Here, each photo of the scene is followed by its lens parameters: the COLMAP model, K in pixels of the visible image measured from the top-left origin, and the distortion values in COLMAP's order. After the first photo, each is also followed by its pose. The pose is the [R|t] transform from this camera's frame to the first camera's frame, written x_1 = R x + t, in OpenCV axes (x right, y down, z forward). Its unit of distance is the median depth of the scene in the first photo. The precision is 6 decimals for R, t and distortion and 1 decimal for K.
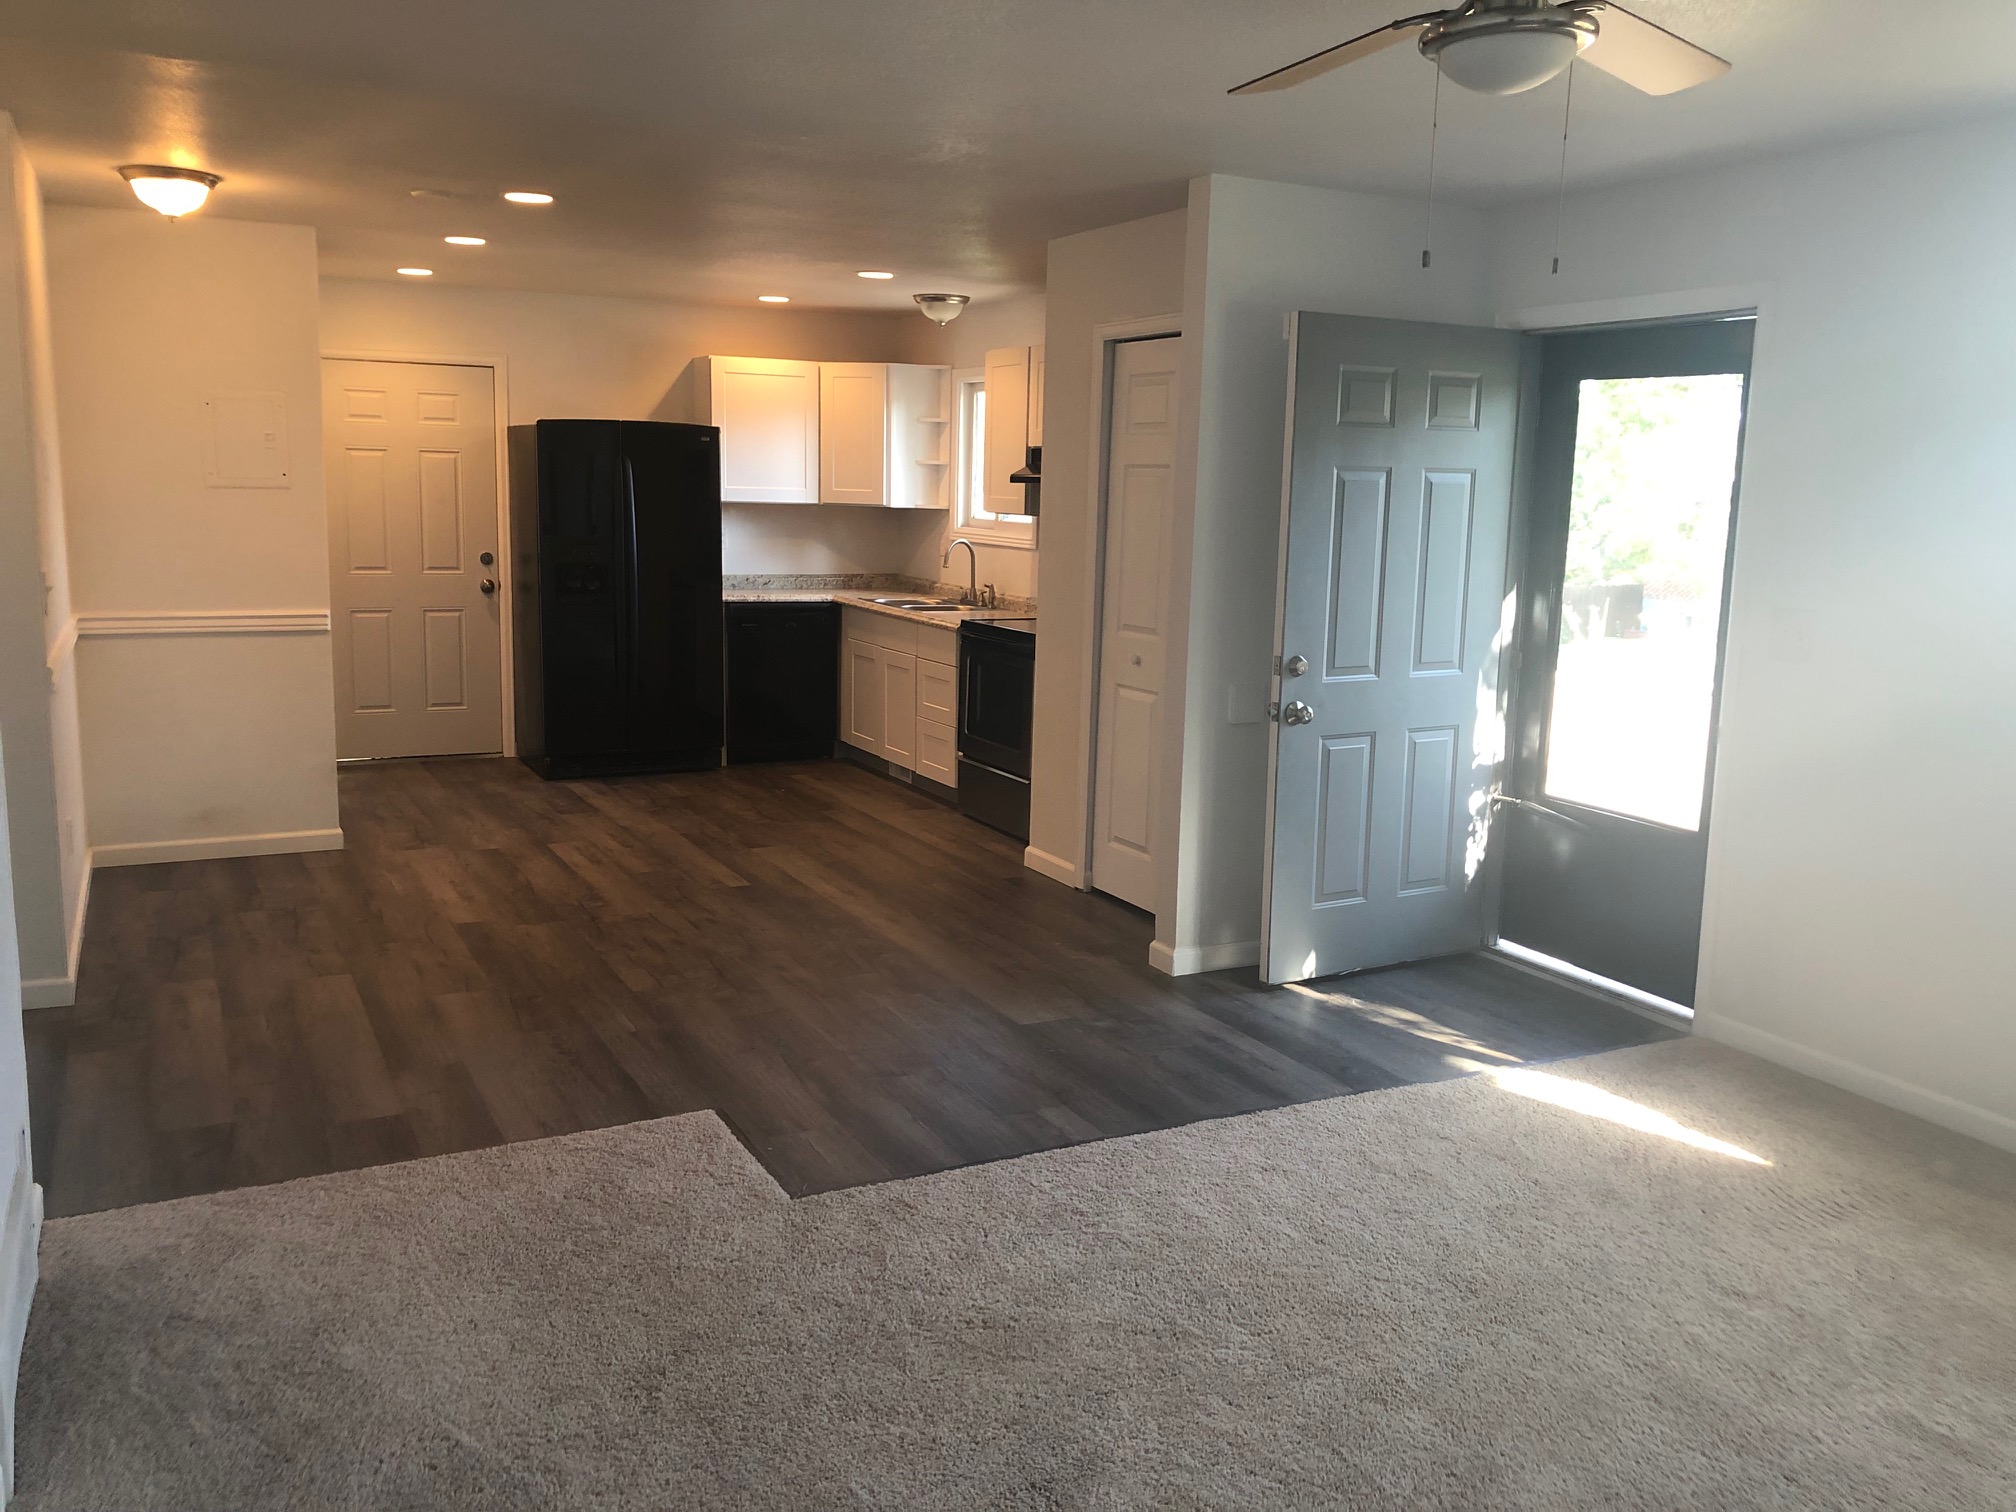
lens RADIAL K [[1653.9, 0, 1010.5], [0, 1653.9, 753.1], [0, 0, 1]] dist [0.058489, -0.067129]
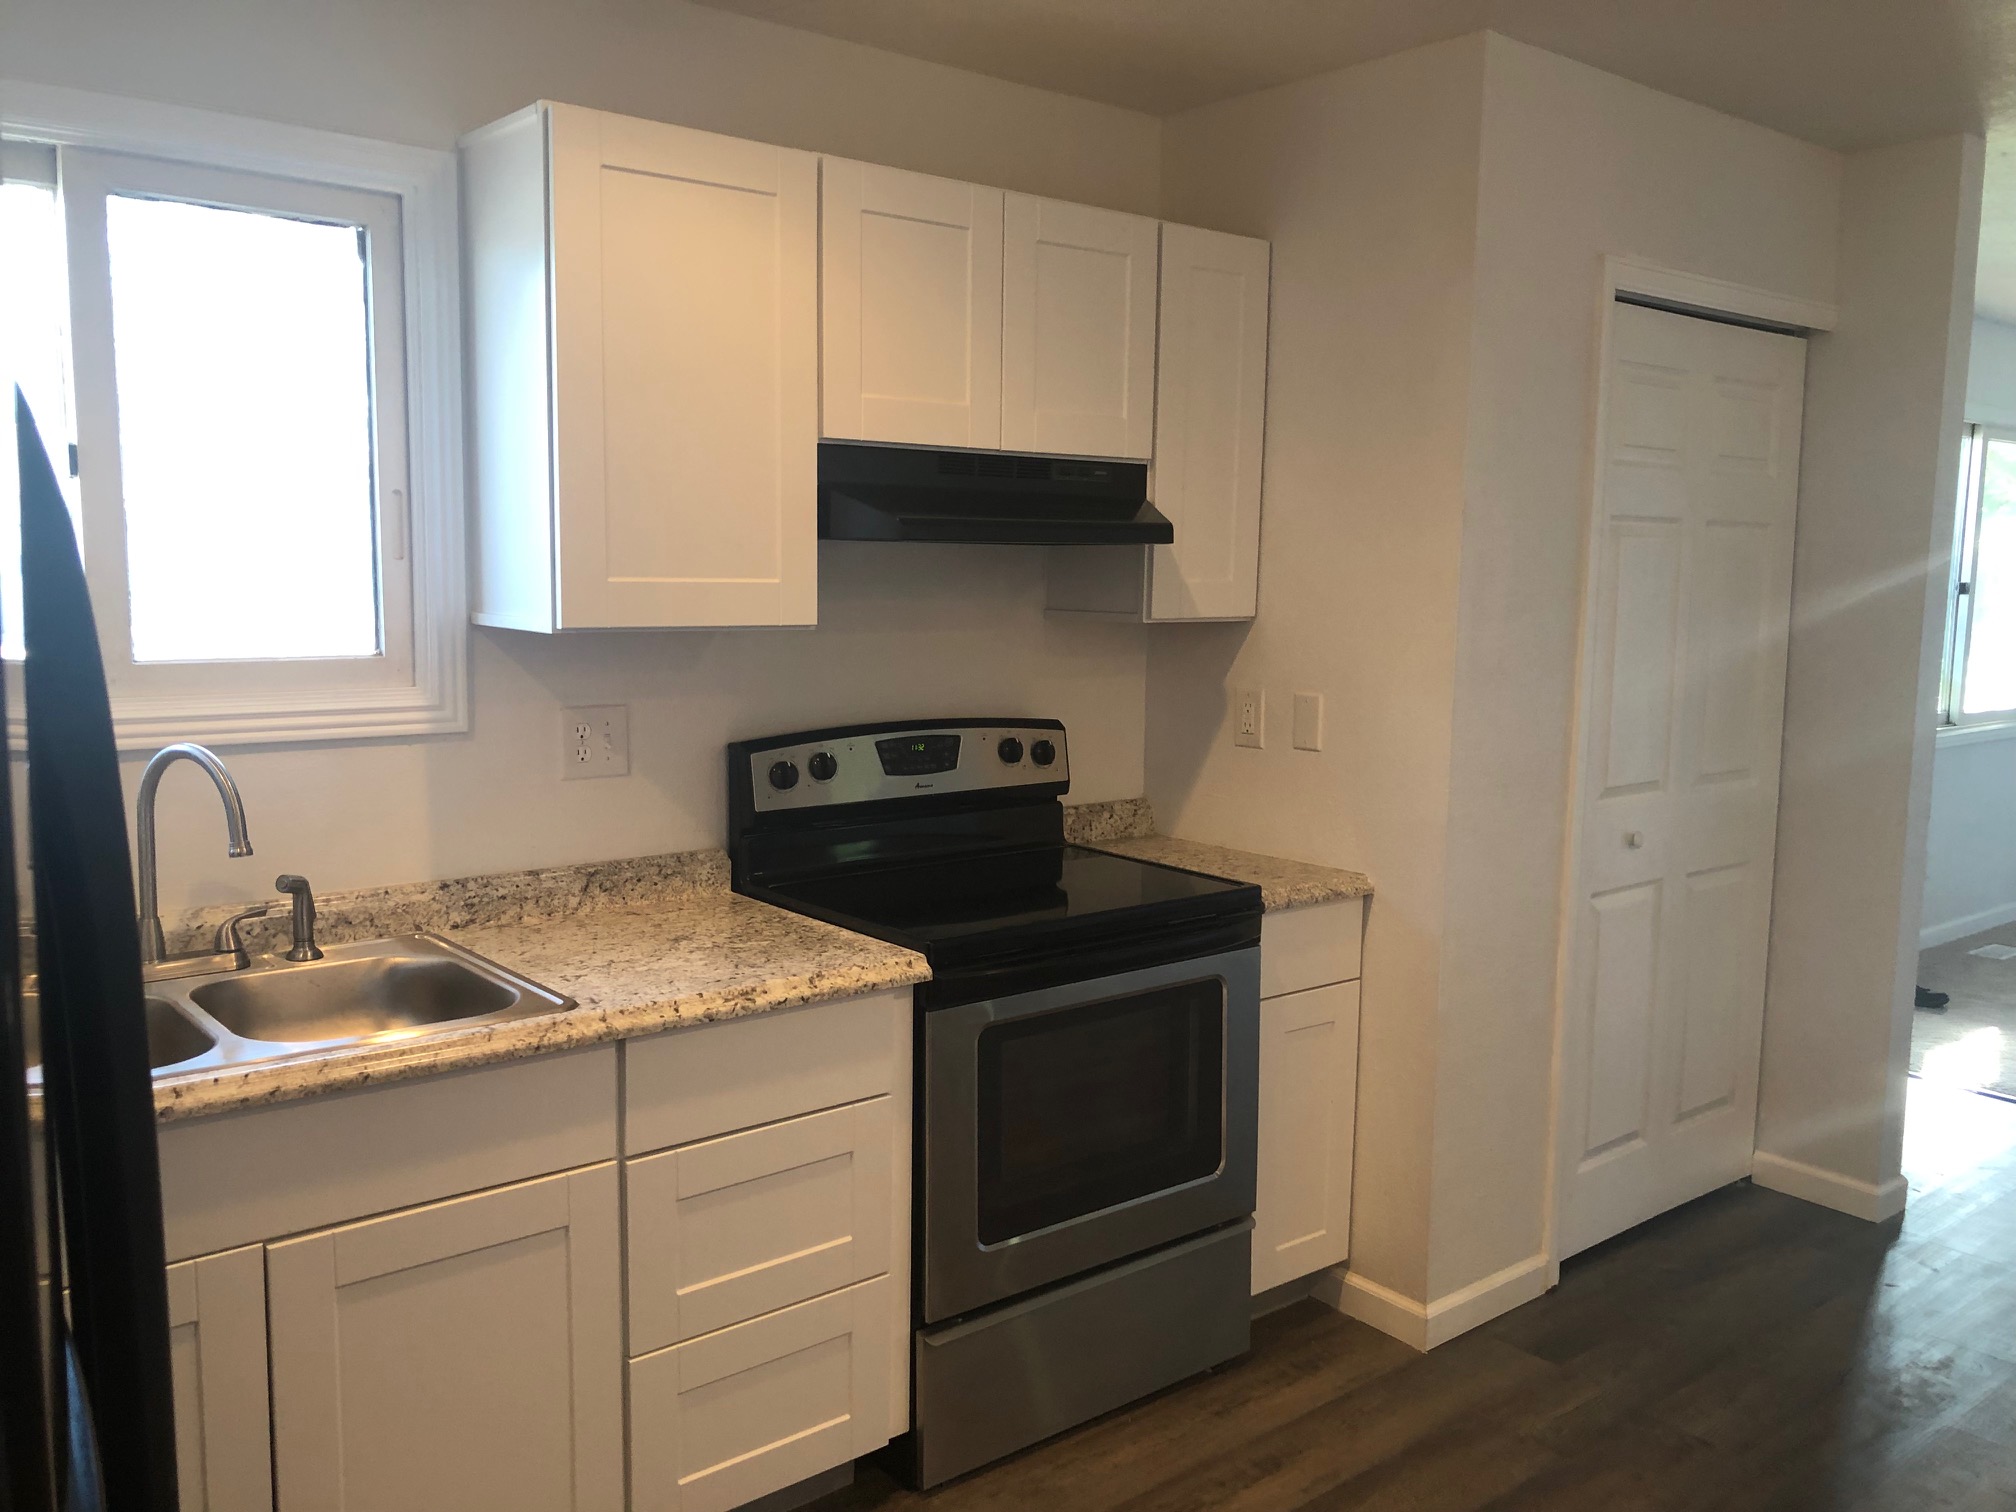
lens RADIAL K [[1653.9, 0, 1015.2], [0, 1653.9, 759.0], [0, 0, 1]] dist [0.058489, -0.067129]
pose [[-0.217121, -0.146807, 0.965042, -0.436668], [0.140494, 0.973633, 0.179723, -0.216486], [-0.965981, 0.174604, -0.190771, 1.277015]]
